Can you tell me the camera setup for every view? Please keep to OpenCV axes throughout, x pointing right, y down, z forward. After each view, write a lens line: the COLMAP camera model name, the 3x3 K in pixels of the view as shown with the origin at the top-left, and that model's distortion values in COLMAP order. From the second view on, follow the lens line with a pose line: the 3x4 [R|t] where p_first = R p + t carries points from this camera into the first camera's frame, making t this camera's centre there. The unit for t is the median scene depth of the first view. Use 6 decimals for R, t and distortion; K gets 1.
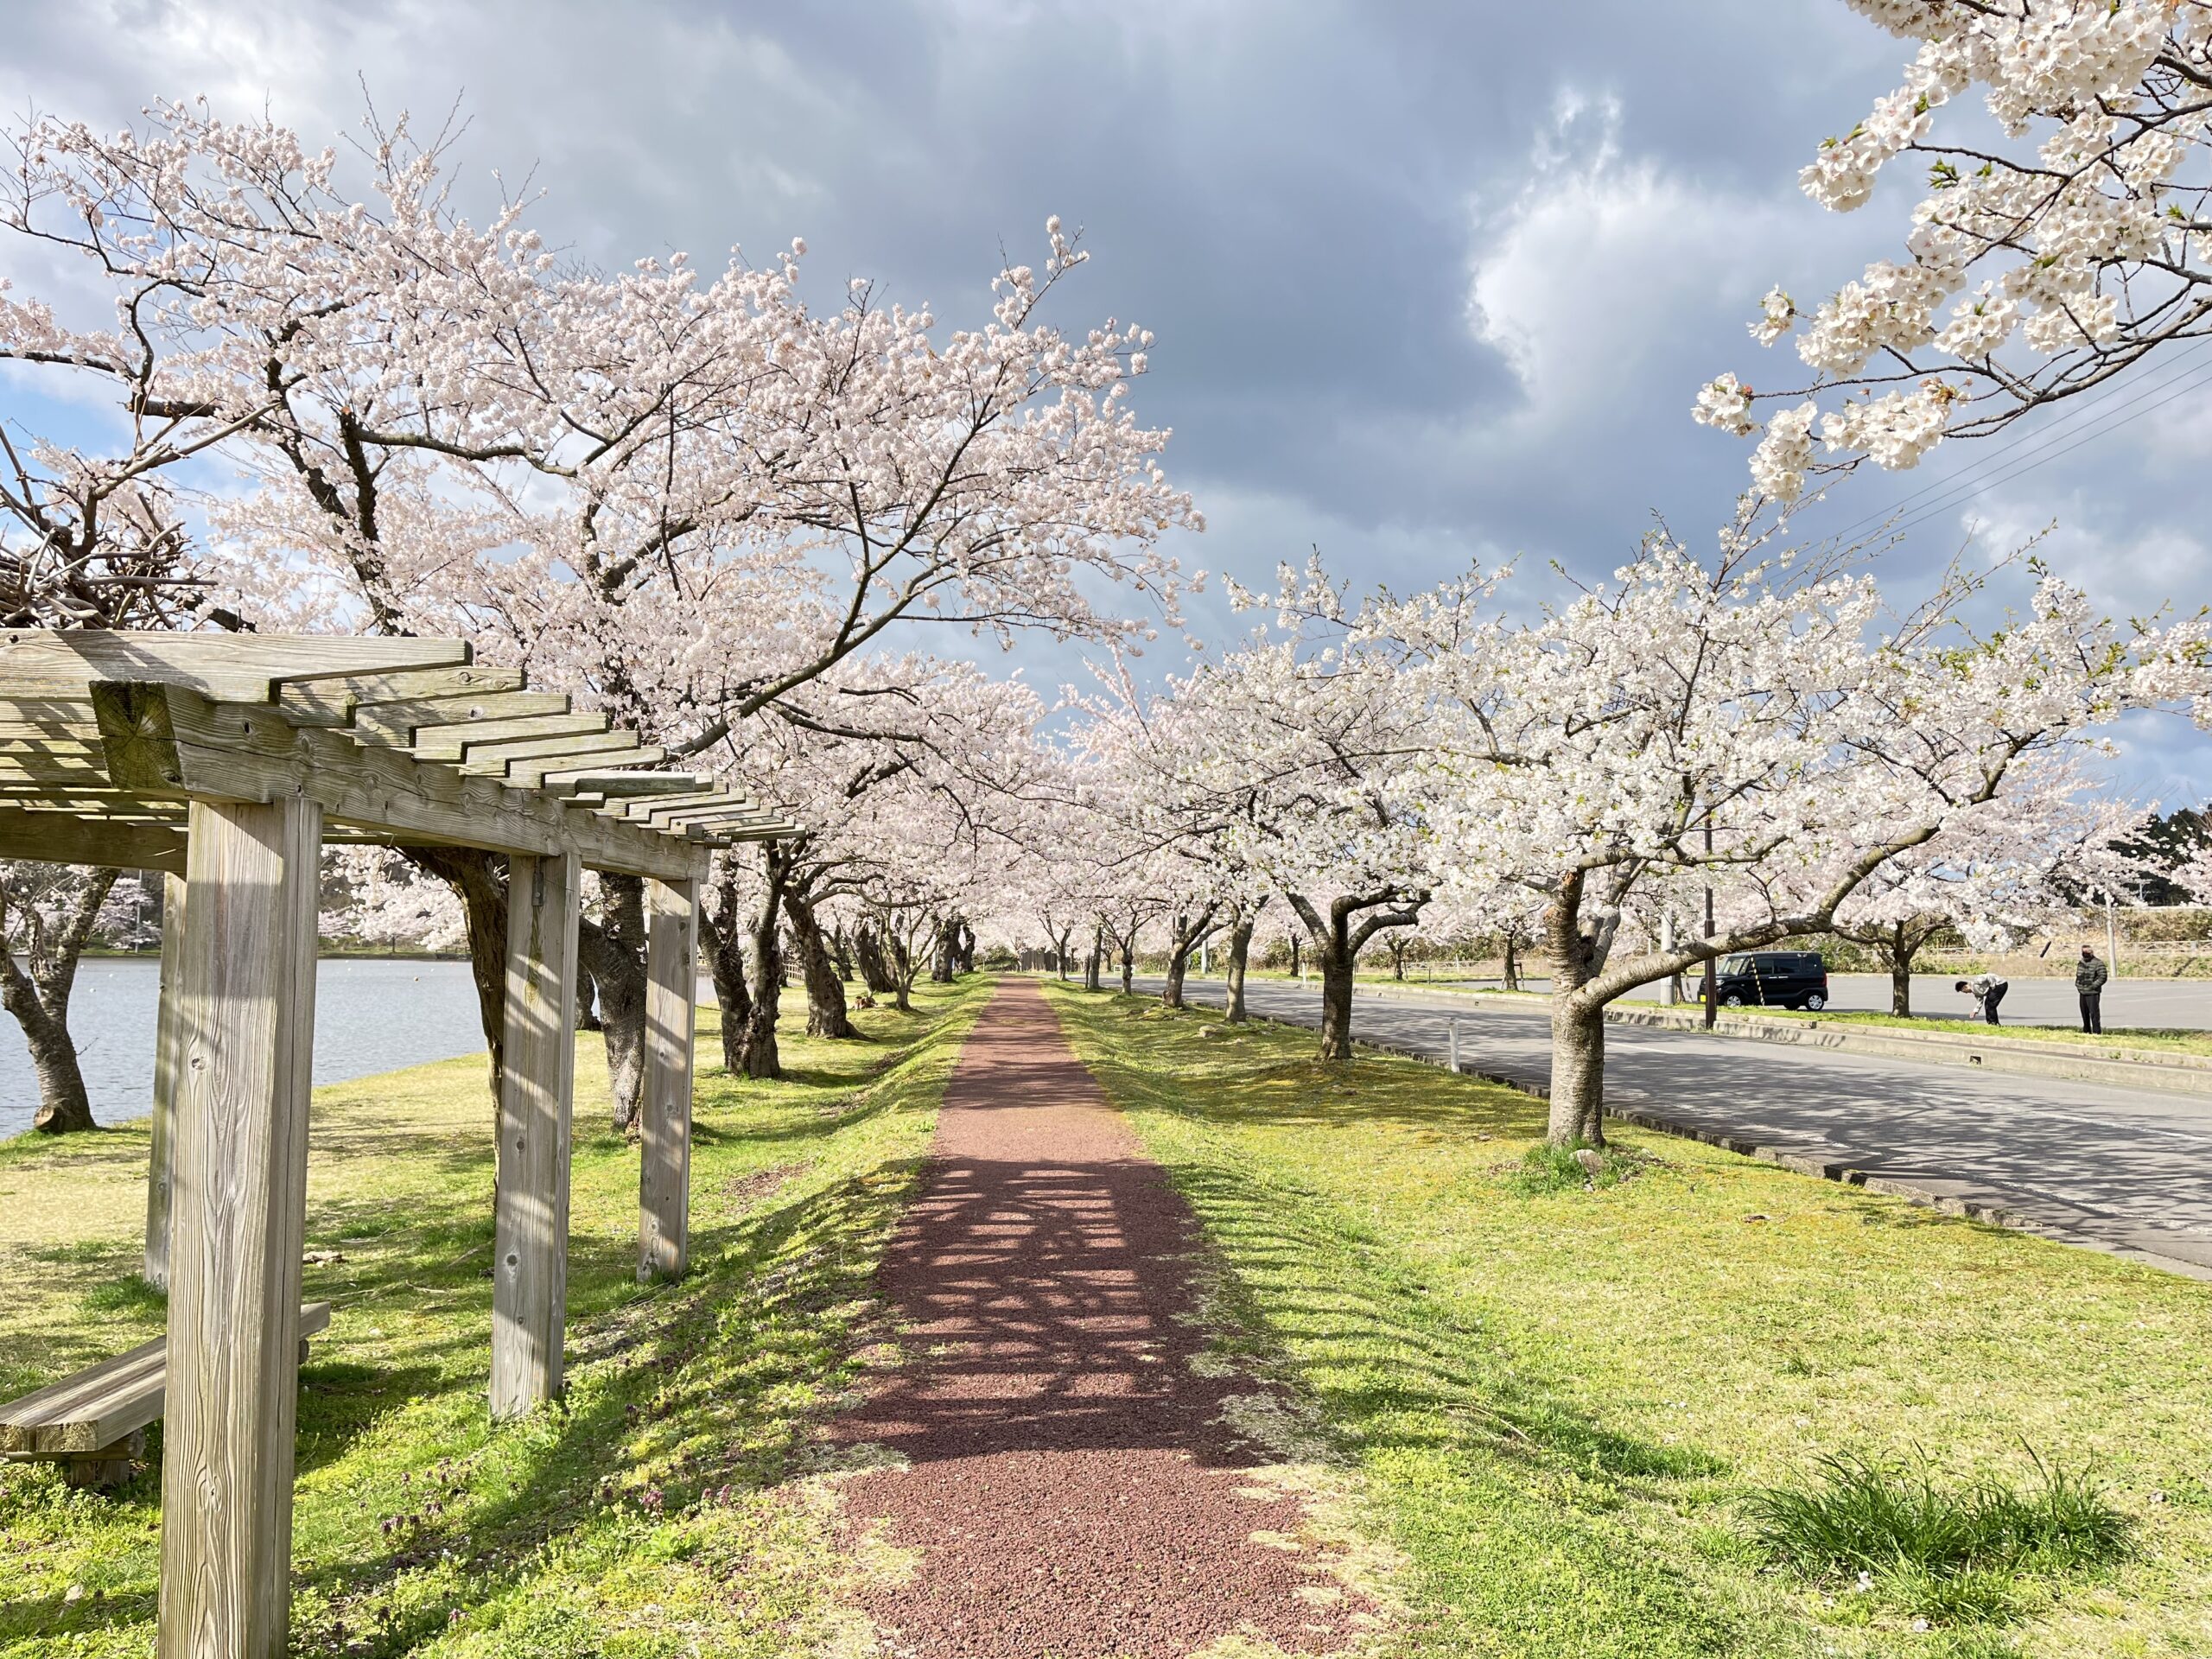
lens RADIAL K [[1648.3, 0, 1107.0], [0, 1648.3, 848.0], [0, 0, 1]] dist [0.006311, -0.022025]
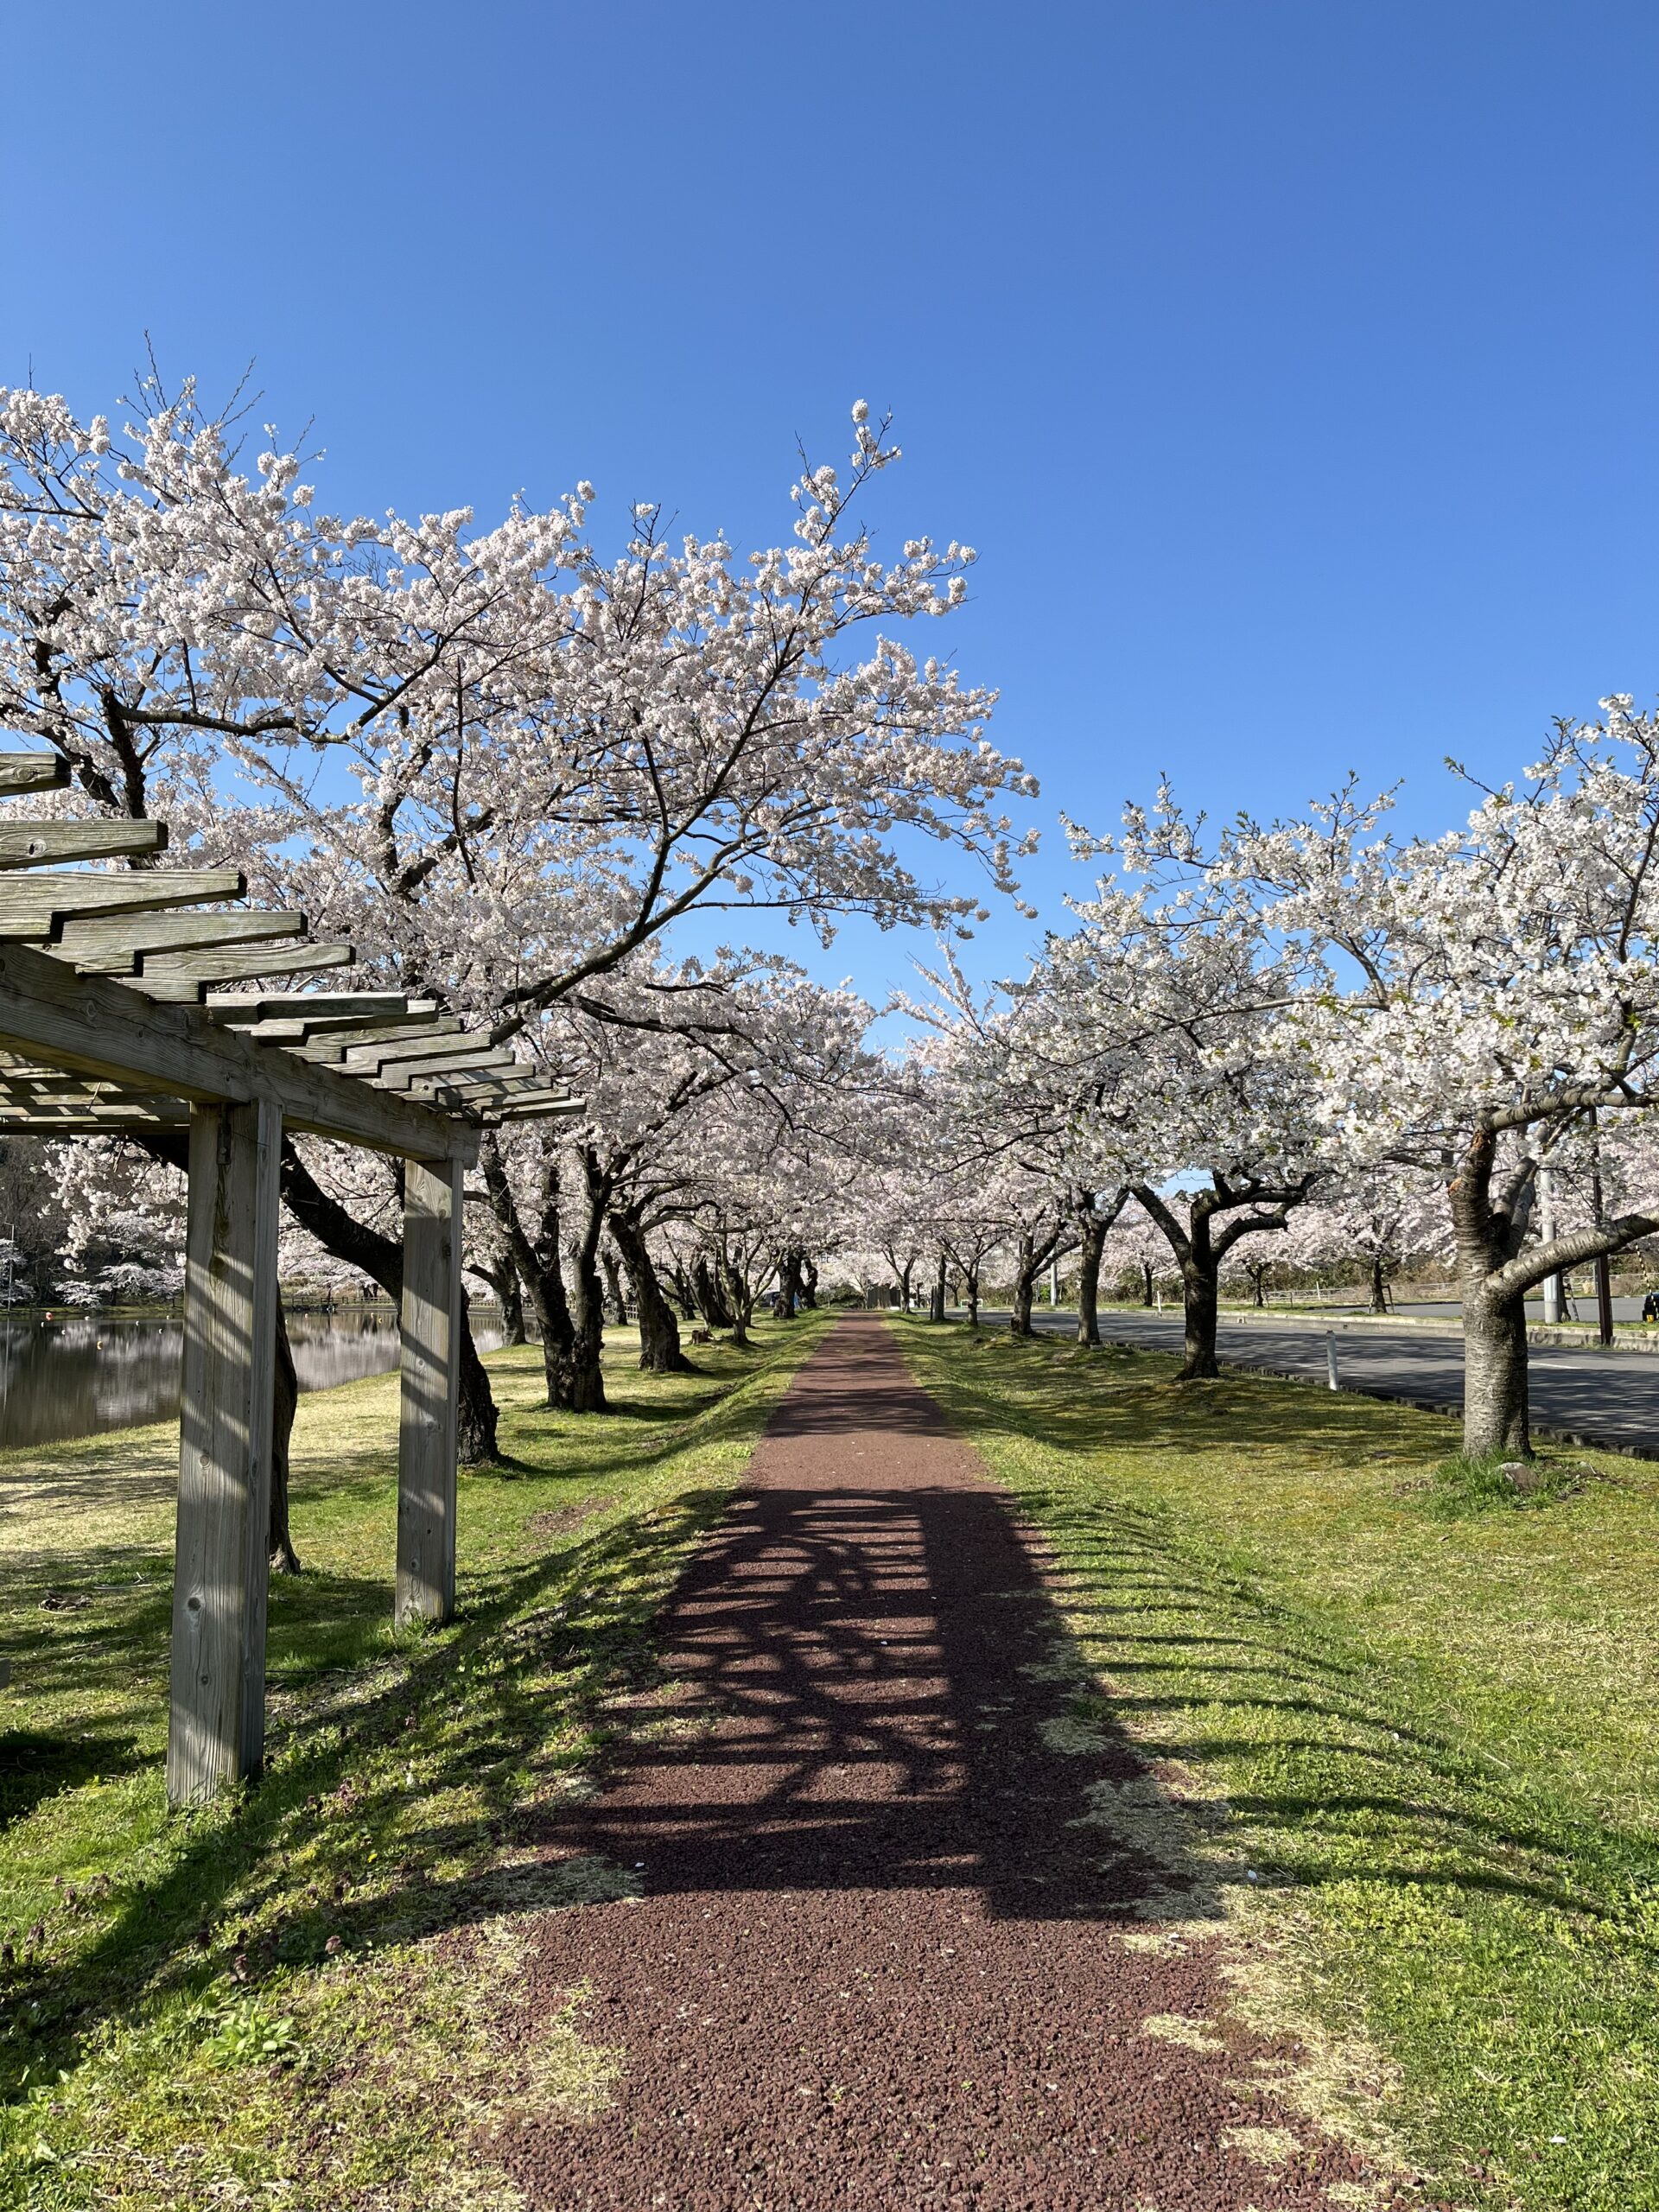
lens RADIAL K [[1648.3, 0, 847.7], [0, 1648.3, 1113.3], [0, 0, 1]] dist [0.006311, -0.022025]
pose [[0.997680, -0.027694, -0.062188, 0.006777], [0.024826, 0.998613, -0.046440, 0.027858], [0.063388, 0.044788, 0.996983, 0.103527]]
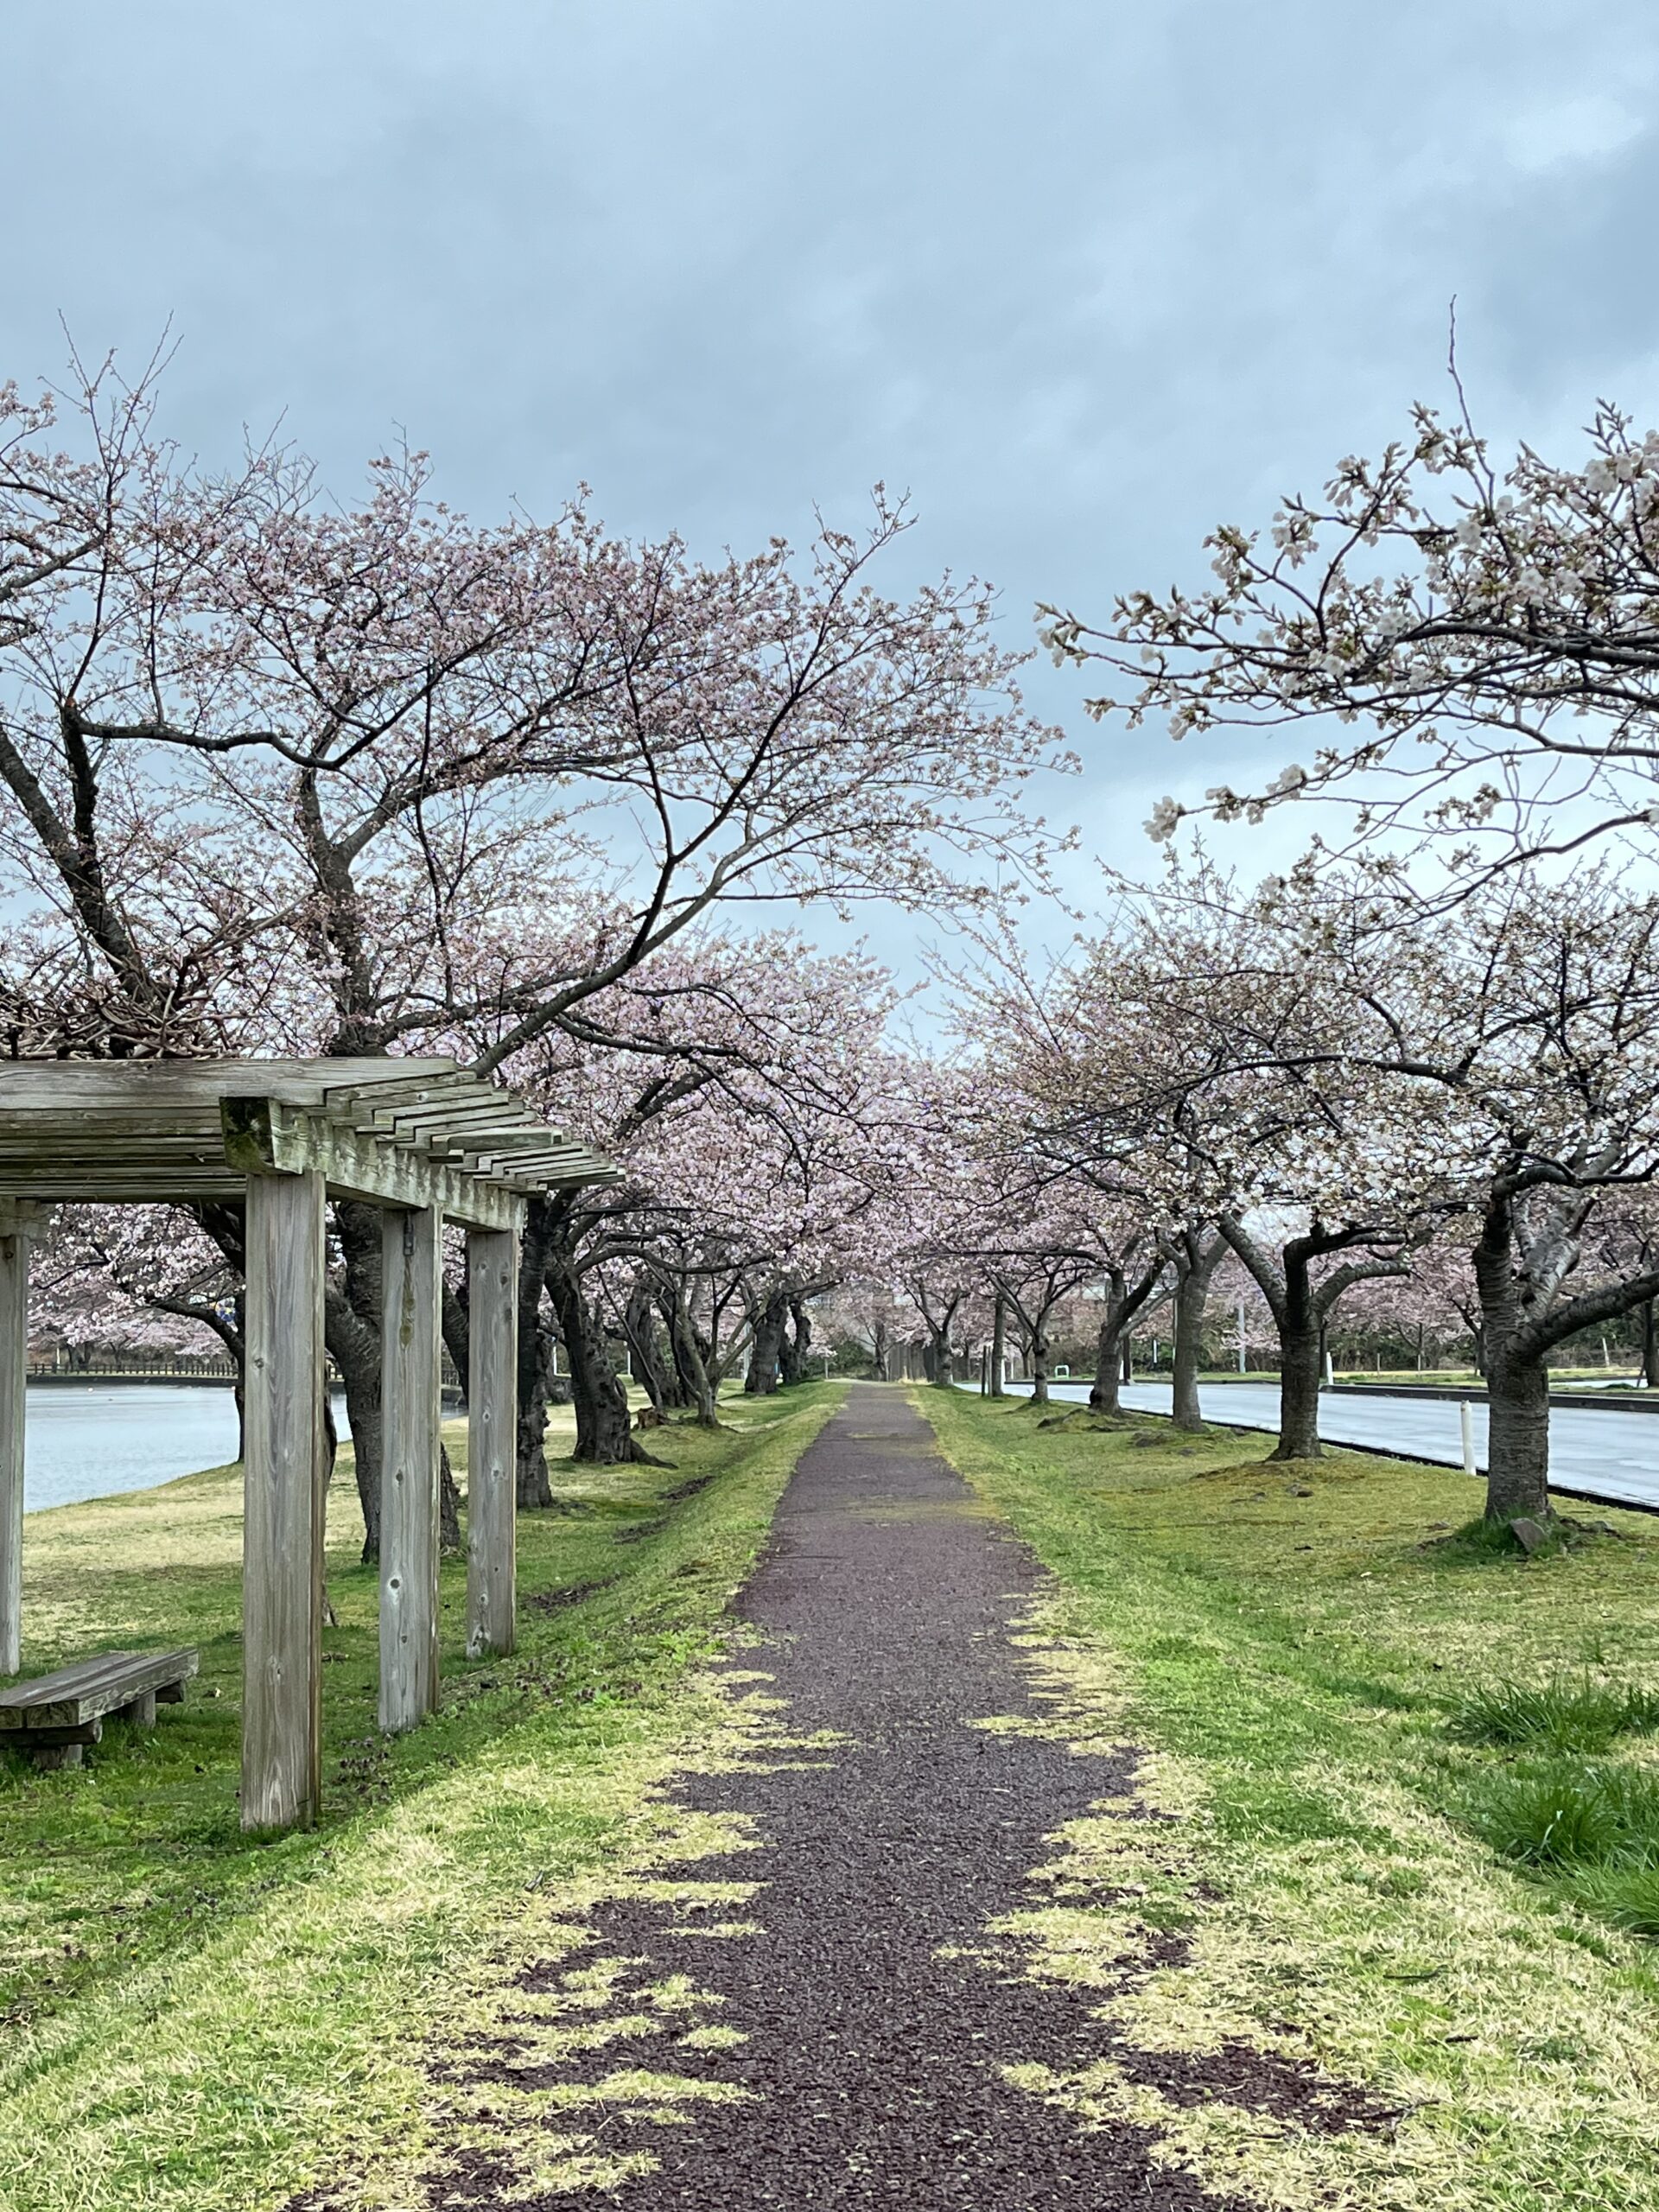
lens RADIAL K [[2803.8, 0, 678.1], [0, 2803.8, 1124.6], [0, 0, 1]] dist [-0.001423, 0.000000]
pose [[0.991829, -0.028938, -0.124248, 0.029793], [0.026439, 0.999415, -0.021715, -0.002858], [0.124804, 0.018253, 0.992014, -0.398326]]
